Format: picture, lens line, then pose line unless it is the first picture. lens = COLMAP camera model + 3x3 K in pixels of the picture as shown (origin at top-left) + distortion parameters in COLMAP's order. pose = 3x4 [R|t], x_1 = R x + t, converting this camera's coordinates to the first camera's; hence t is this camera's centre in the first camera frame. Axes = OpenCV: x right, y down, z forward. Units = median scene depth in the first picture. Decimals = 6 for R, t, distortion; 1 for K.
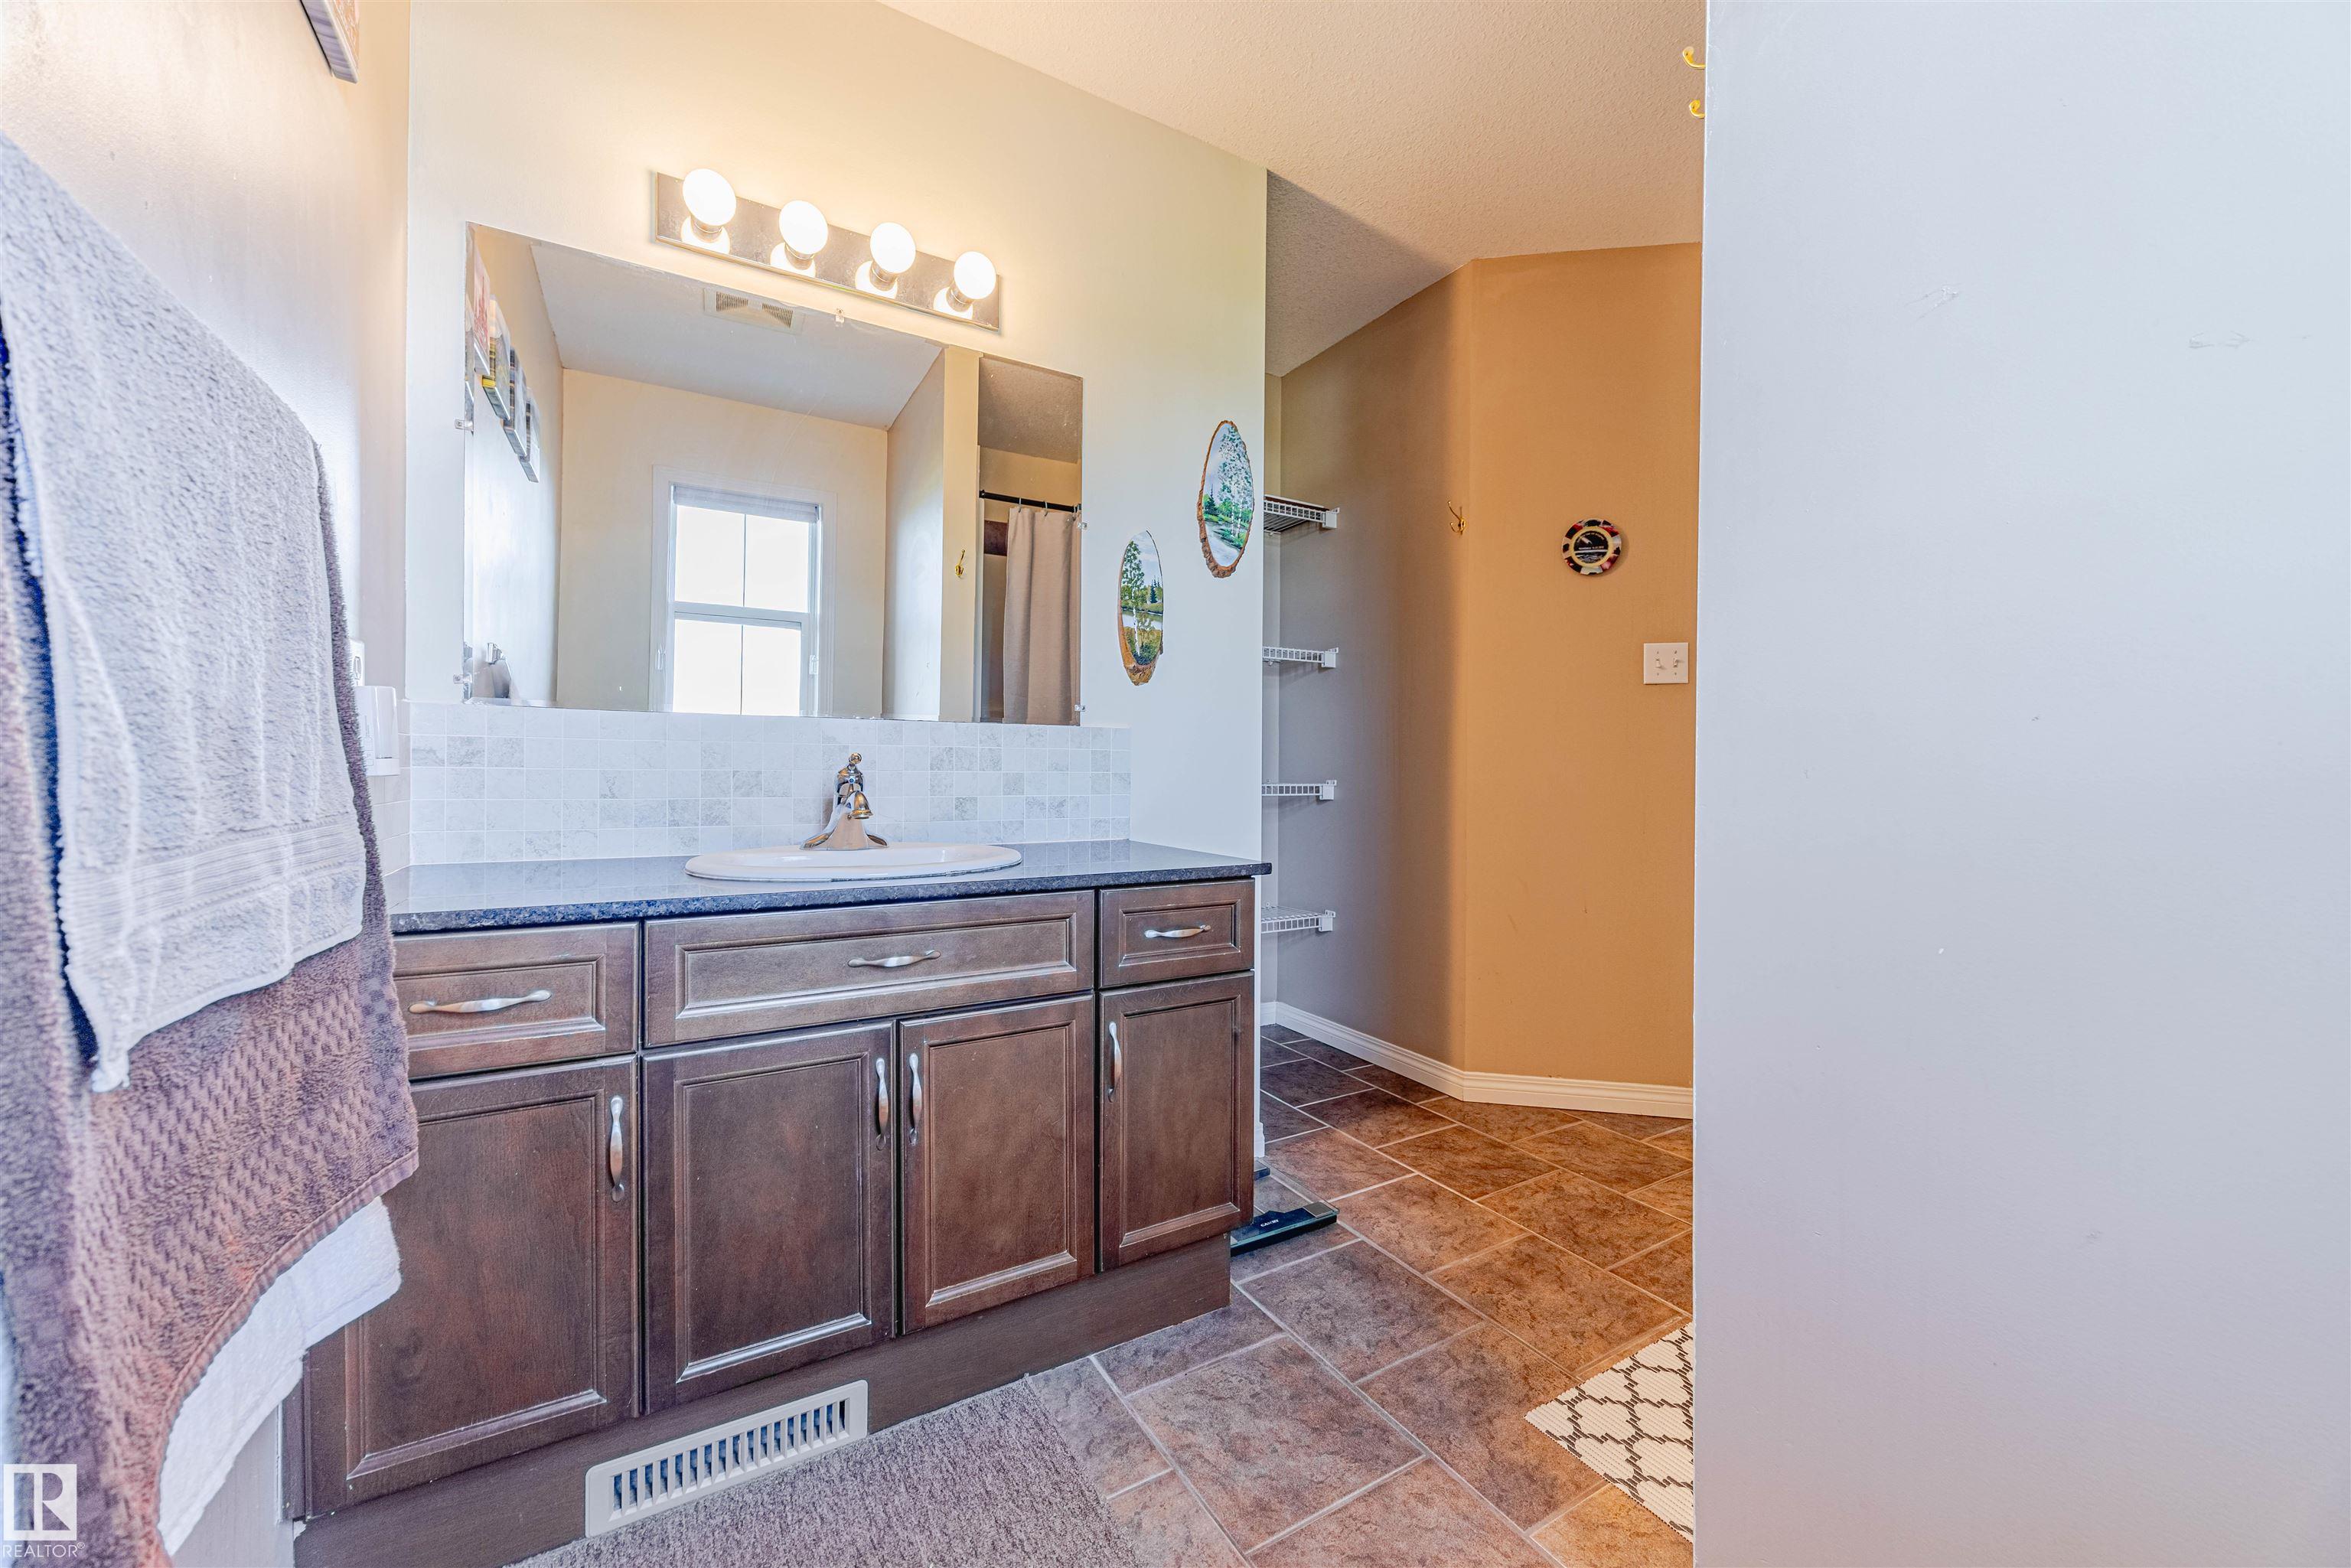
lens RADIAL K [[894.4, 0, 1184.0], [0, 894.4, 782.4], [0, 0, 1]] dist [0.003603, -0.002356]
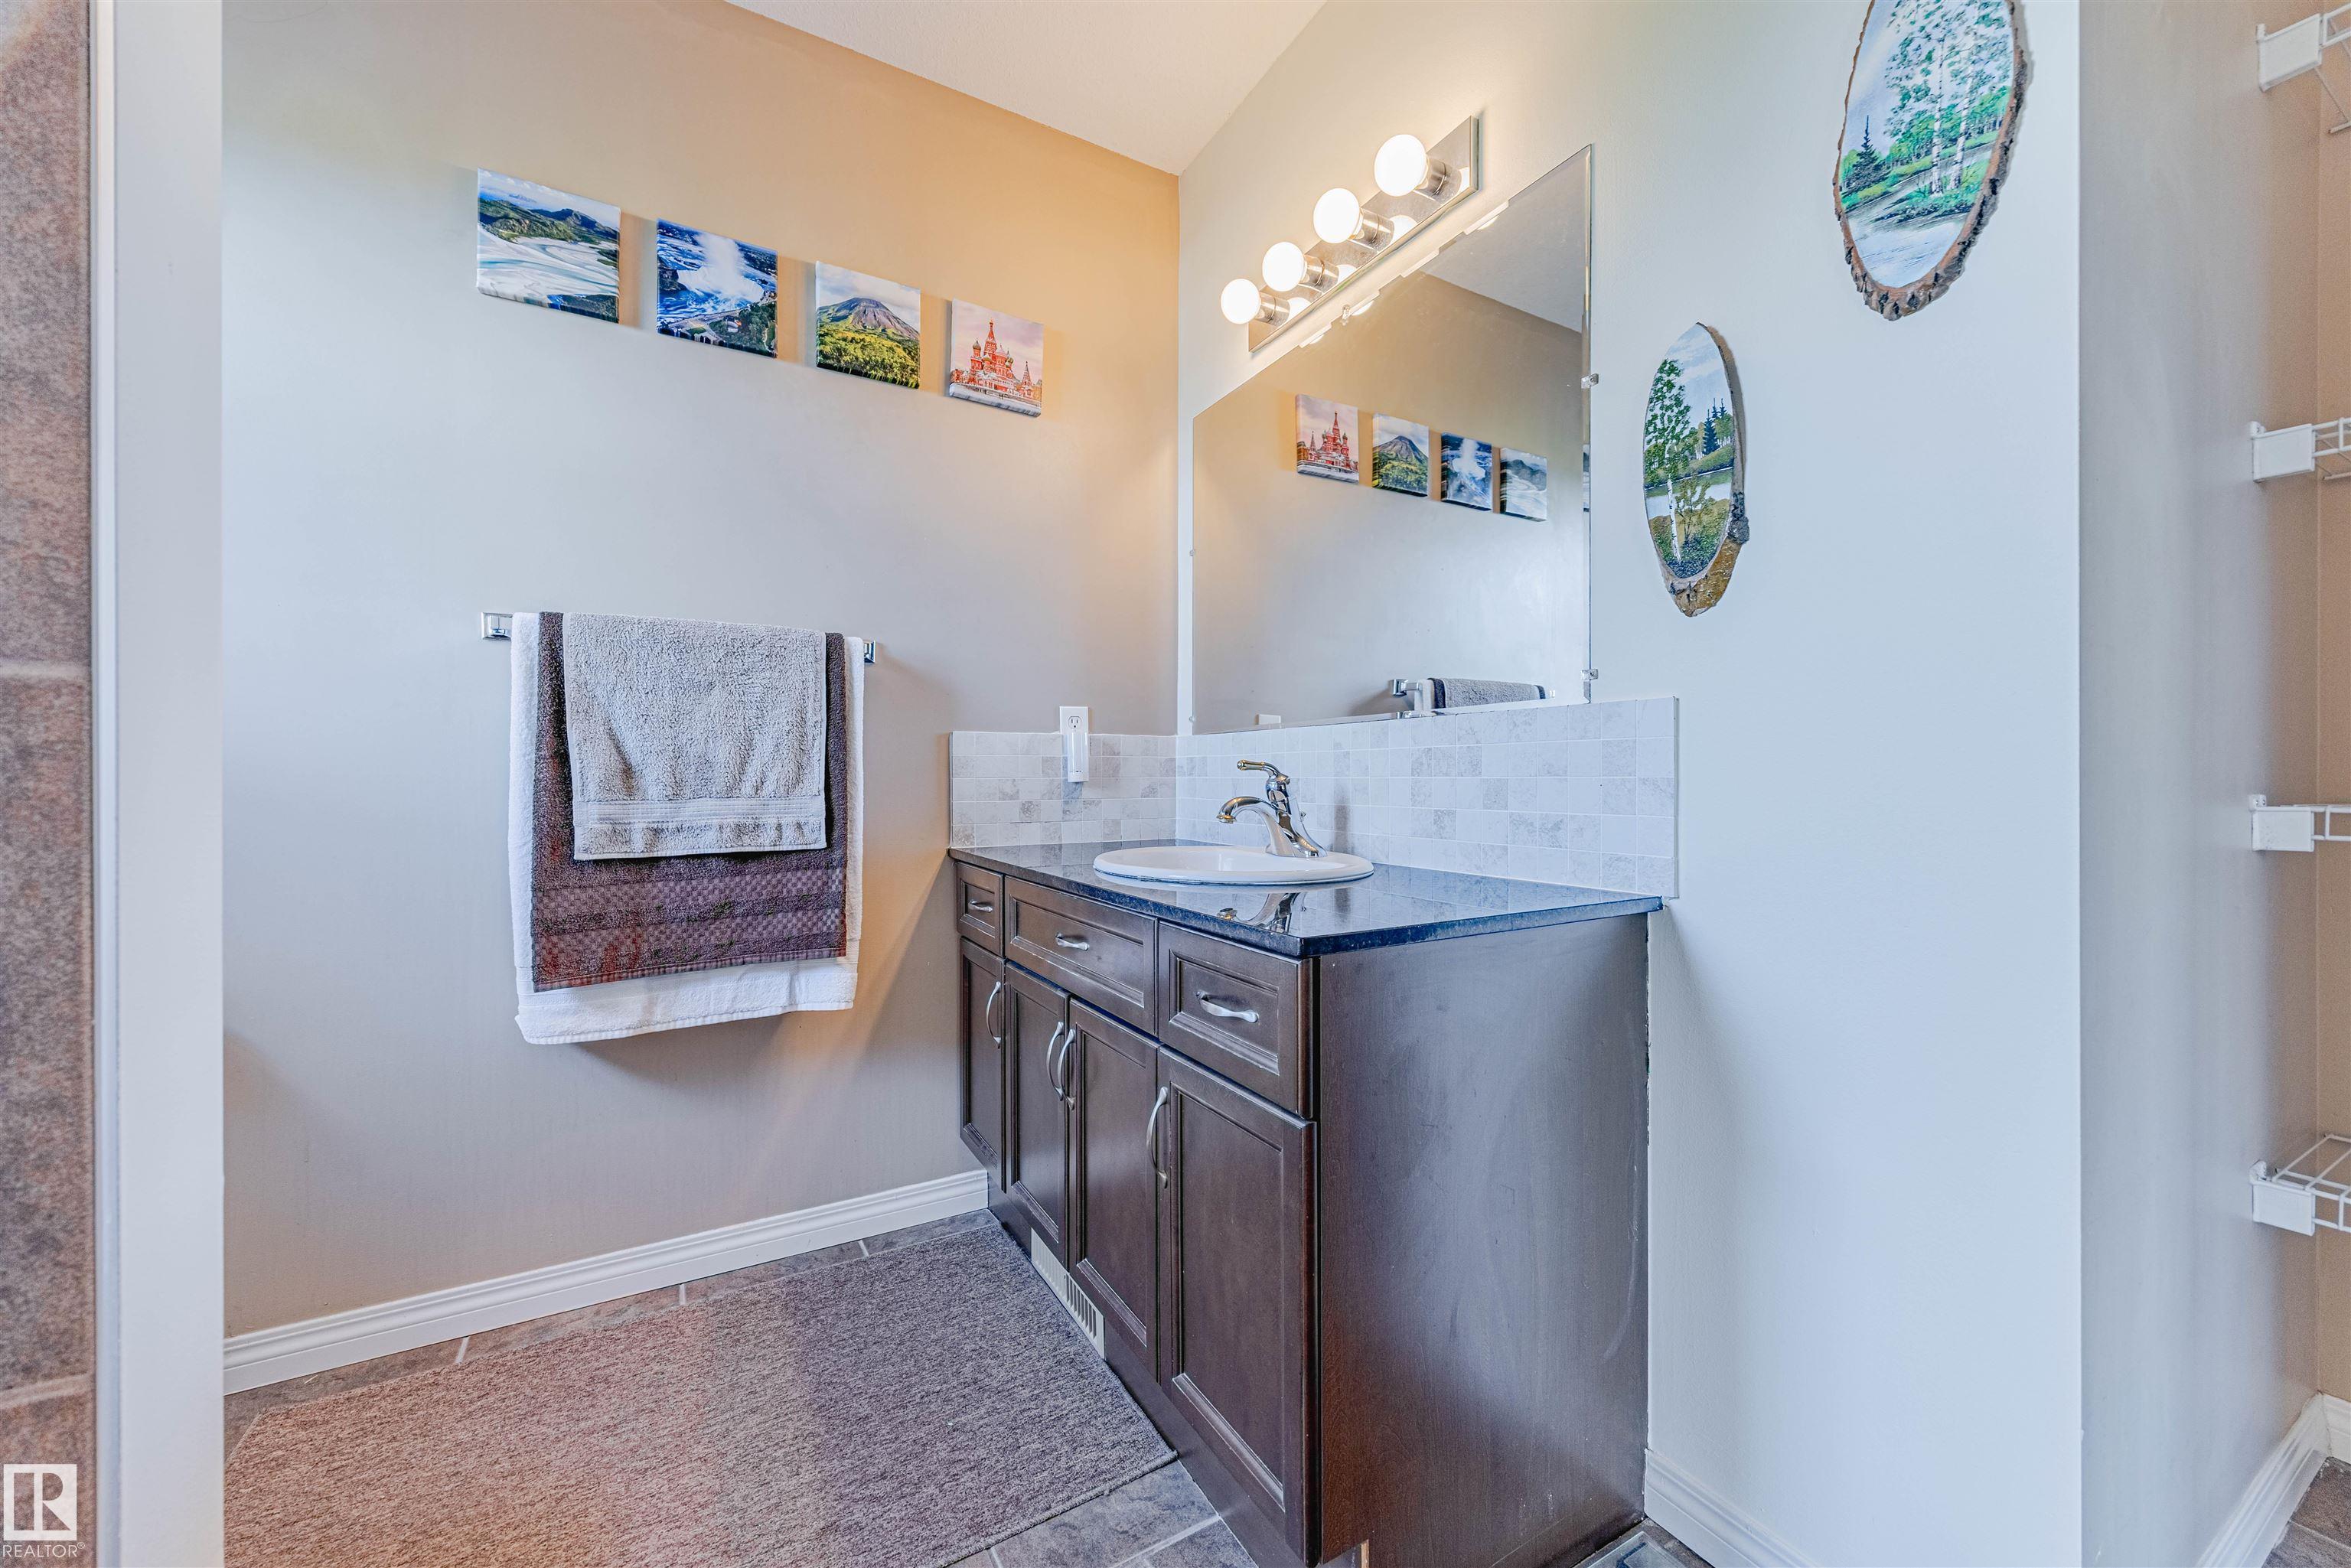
lens RADIAL K [[894.4, 0, 1184.0], [0, 894.4, 782.4], [0, 0, 1]] dist [0.003603, -0.002356]
pose [[-0.020340, -0.001336, -0.999792, 0.499952], [-0.009370, 0.999955, -0.001146, -0.004143], [0.999749, 0.009345, -0.020352, 0.711718]]
